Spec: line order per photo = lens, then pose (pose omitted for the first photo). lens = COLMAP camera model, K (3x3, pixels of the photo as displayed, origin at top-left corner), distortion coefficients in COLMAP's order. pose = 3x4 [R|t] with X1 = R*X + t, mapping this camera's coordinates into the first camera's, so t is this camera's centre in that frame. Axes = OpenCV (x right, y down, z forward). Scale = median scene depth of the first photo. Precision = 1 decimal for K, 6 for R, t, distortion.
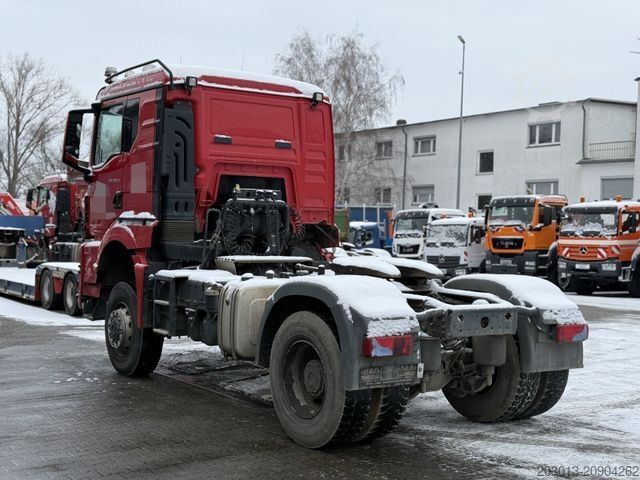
lens RADIAL K [[882.9, 0, 317.2], [0, 882.9, 239.3], [0, 0, 1]] dist [0.121525, 0.000000]
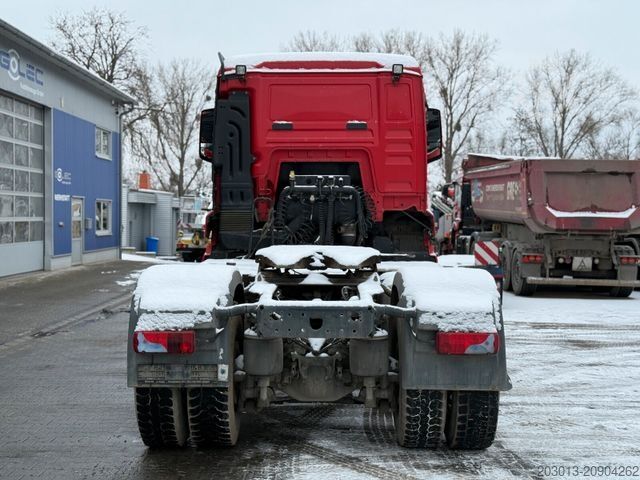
lens RADIAL K [[882.9, 0, 318.2], [0, 882.9, 238.9], [0, 0, 1]] dist [0.121525, 0.000000]
pose [[0.811773, -0.004039, -0.583960, 0.489679], [0.007031, 0.999971, 0.002857, 0.008934], [0.583931, -0.006425, 0.811778, 0.233768]]
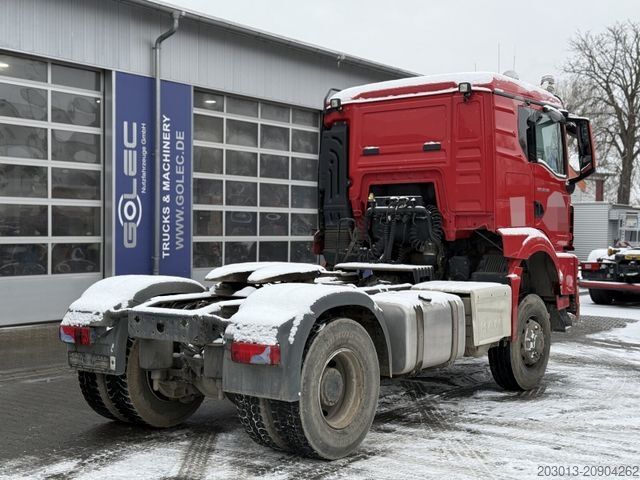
lens RADIAL K [[882.9, 0, 317.4], [0, 882.9, 237.7], [0, 0, 1]] dist [0.121525, 0.000000]
pose [[0.308670, -0.015167, -0.951048, 0.854985], [-0.006862, 0.999811, -0.018172, 0.008171], [0.951144, 0.012136, 0.308508, 0.620603]]
